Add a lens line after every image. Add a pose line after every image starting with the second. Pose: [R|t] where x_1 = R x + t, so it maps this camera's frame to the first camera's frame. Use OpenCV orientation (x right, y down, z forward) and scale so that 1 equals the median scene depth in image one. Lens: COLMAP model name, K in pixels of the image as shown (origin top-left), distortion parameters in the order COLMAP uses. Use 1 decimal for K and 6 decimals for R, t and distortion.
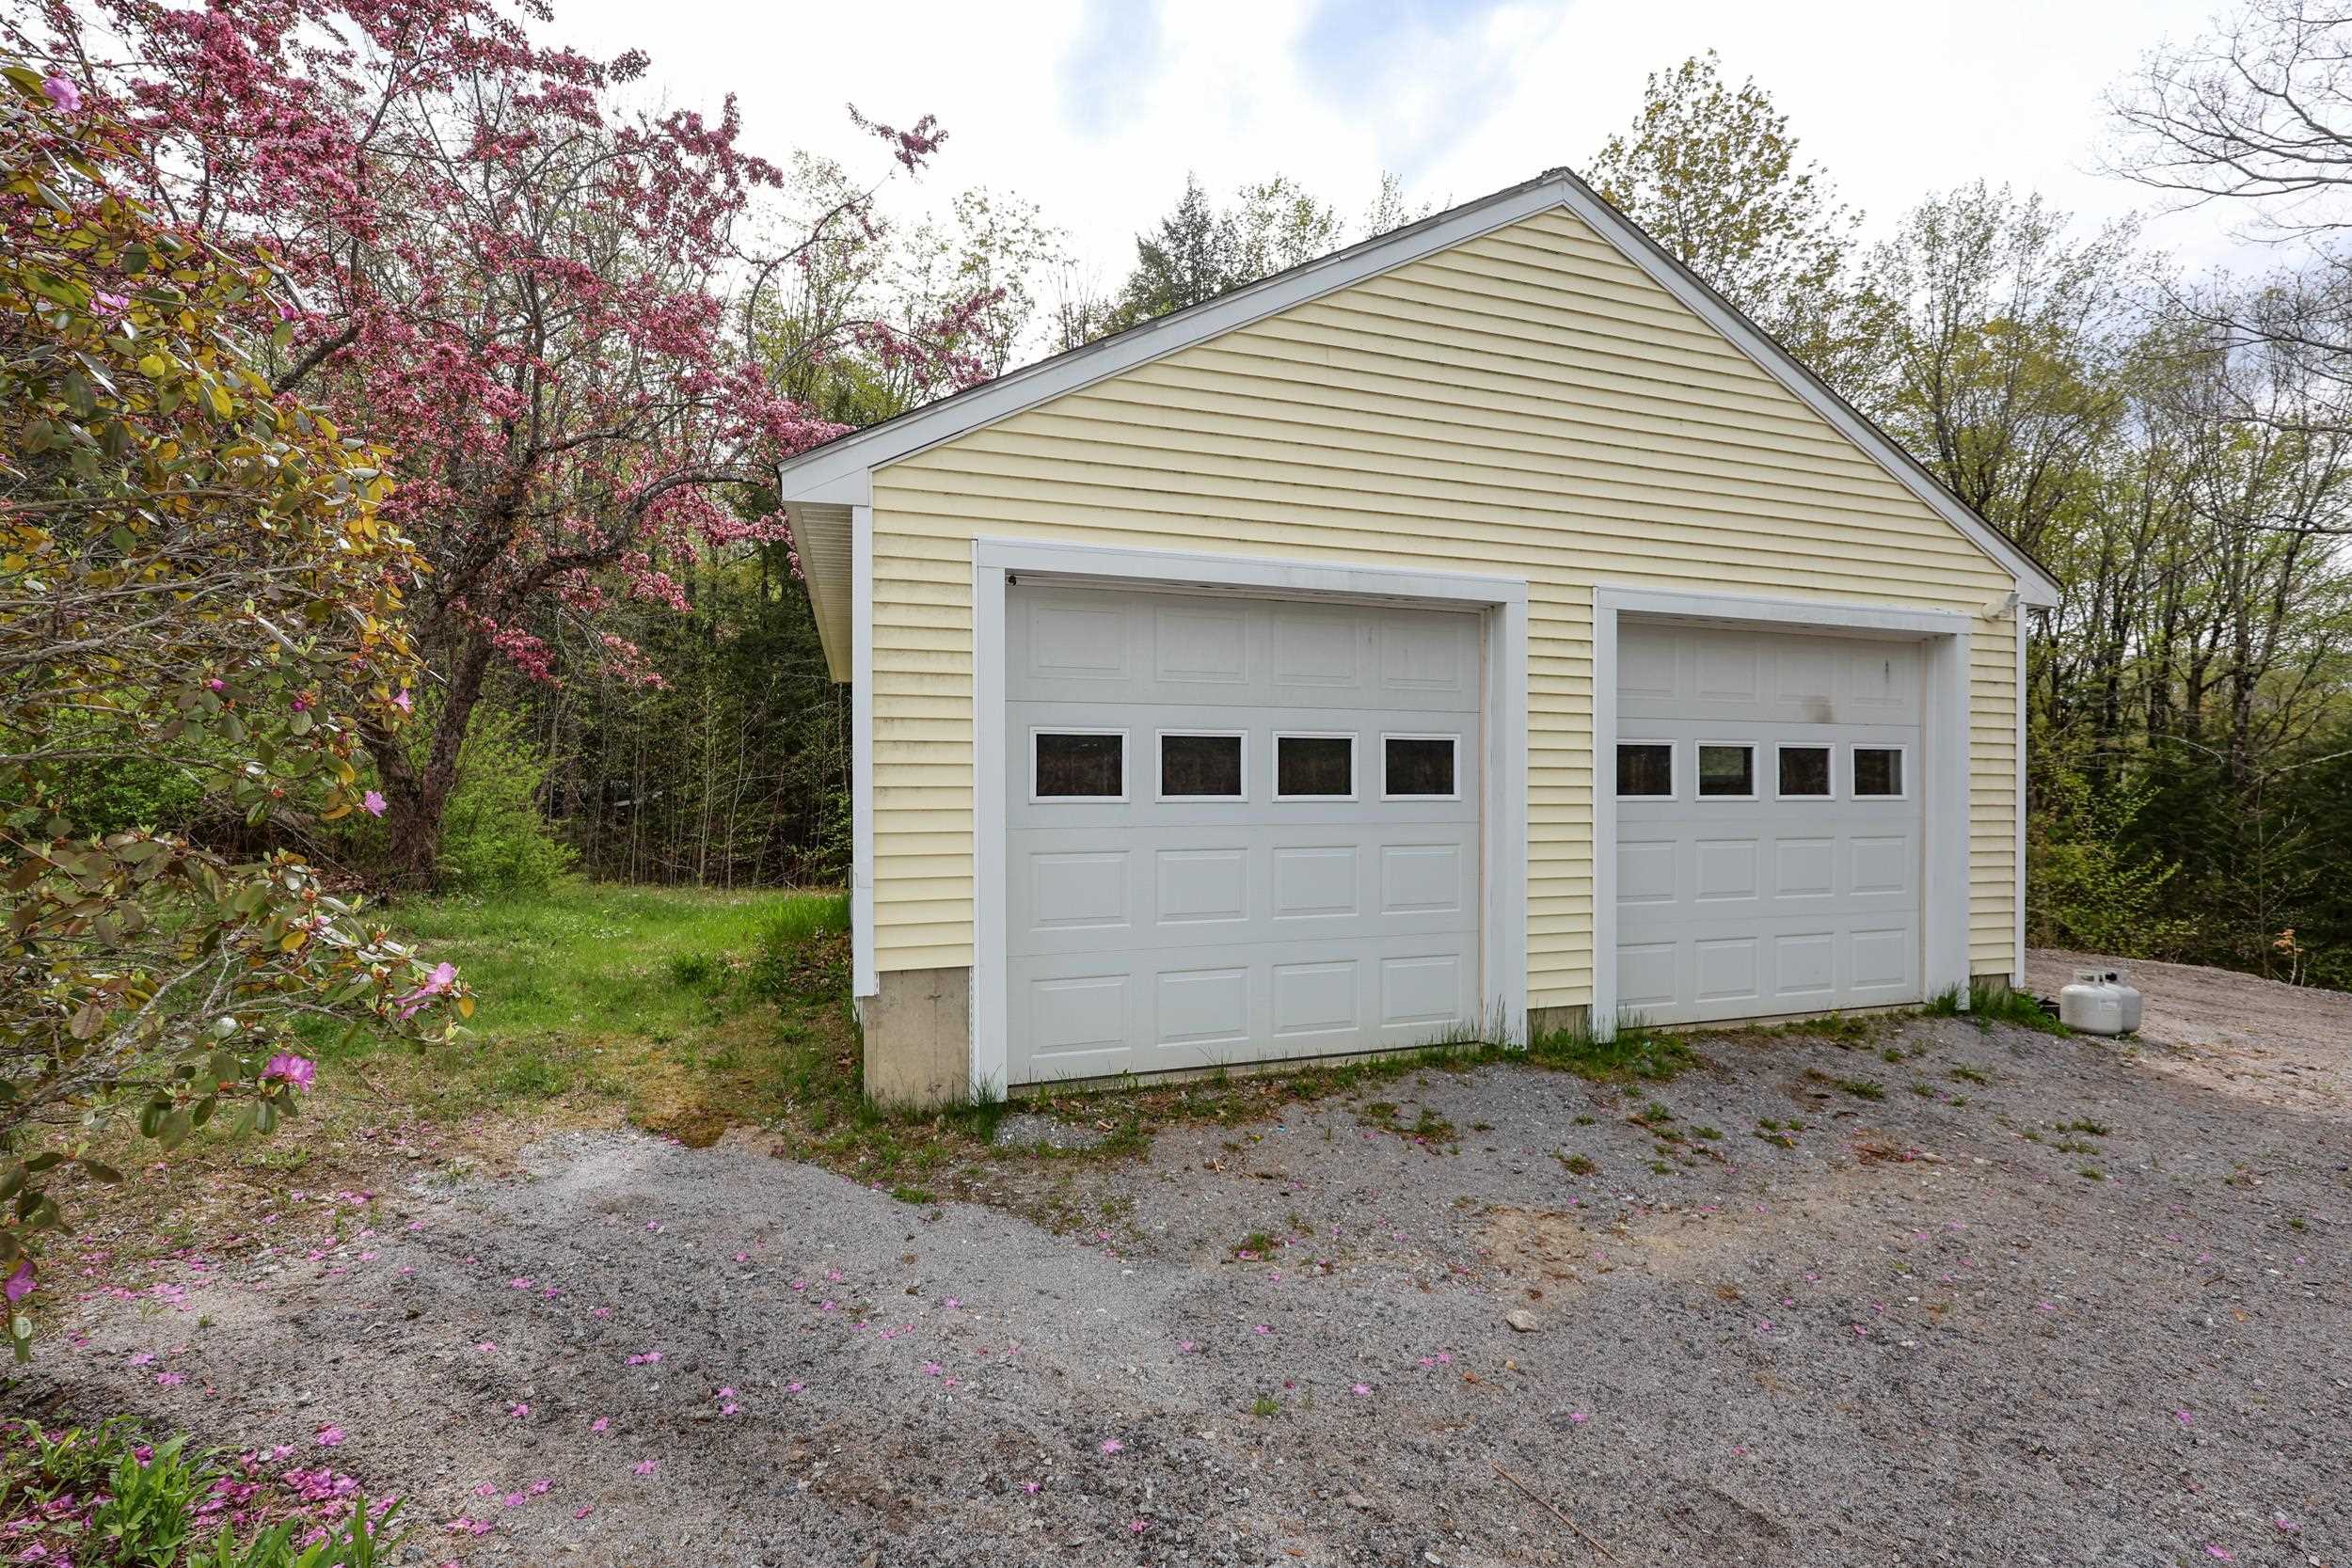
lens RADIAL K [[958.4, 0, 1165.0], [0, 958.4, 794.8], [0, 0, 1]] dist [-0.006777, 0.000008]
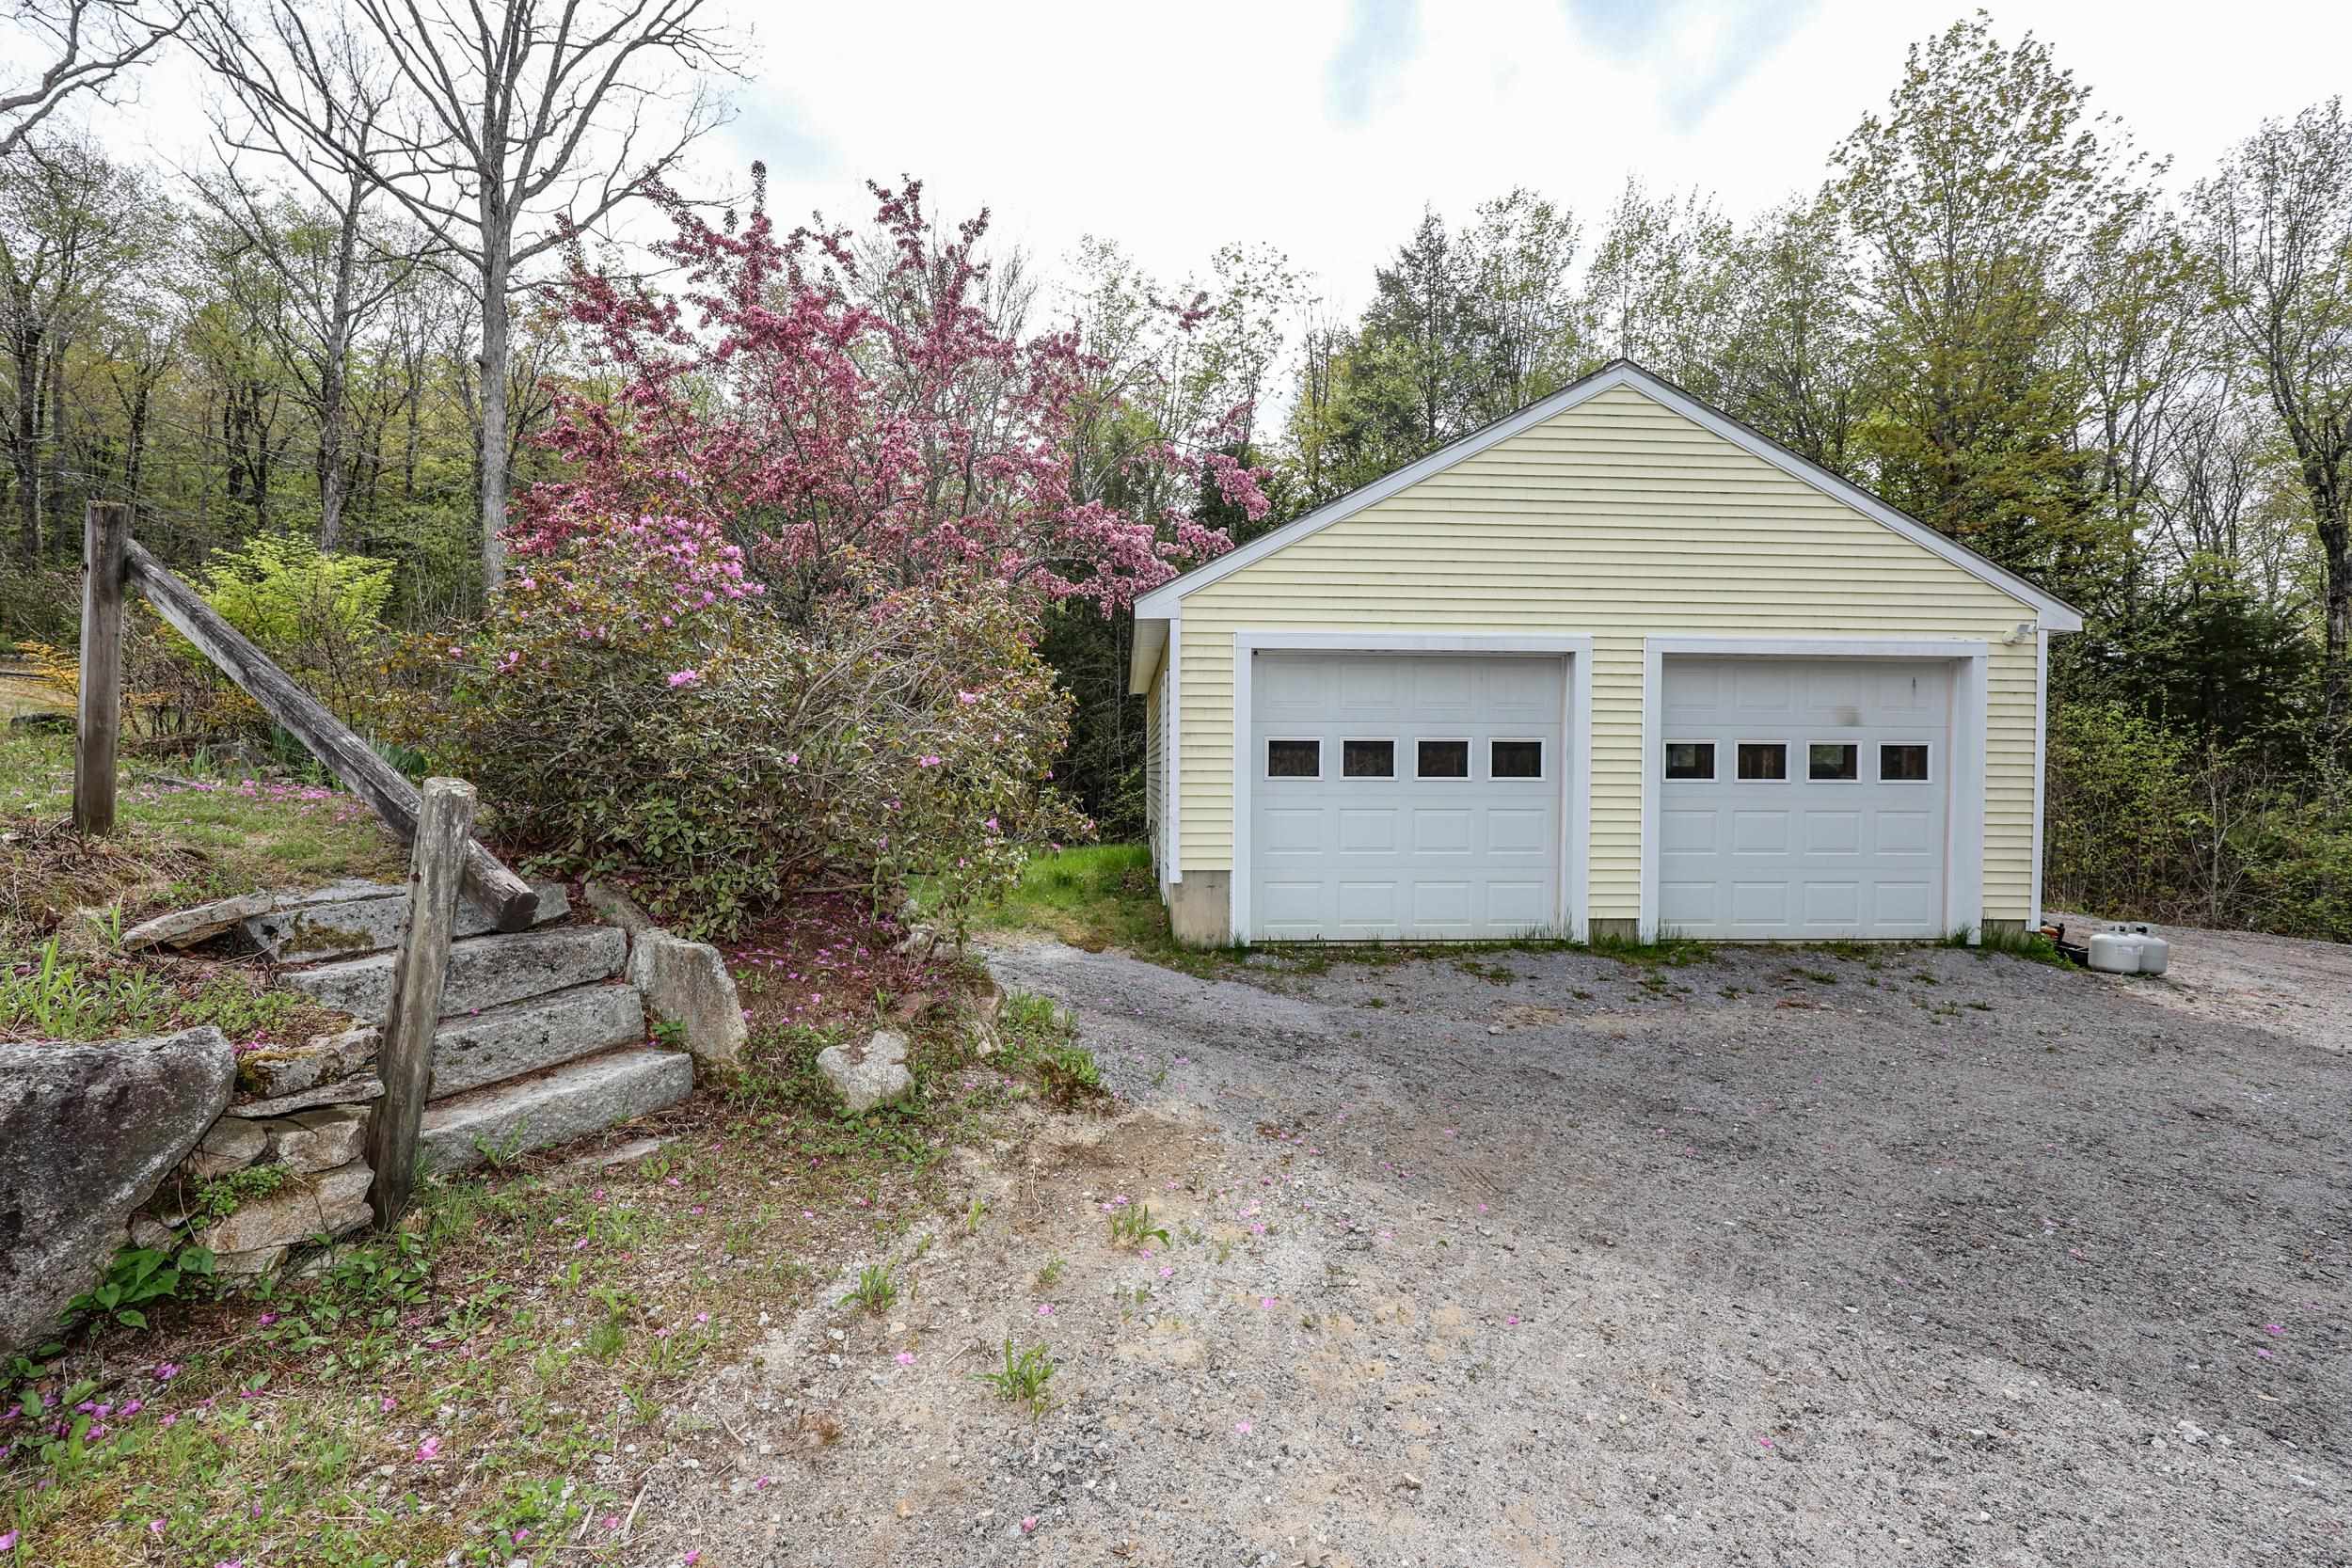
lens RADIAL K [[939.8, 0, 1168.9], [0, 939.8, 789.3], [0, 0, 1]] dist [-0.006107, -0.000188]
pose [[0.967409, 0.009450, -0.253043, 0.093081], [-0.006621, 0.999906, 0.012026, 0.004423], [0.253133, -0.009958, 0.967380, -0.526834]]
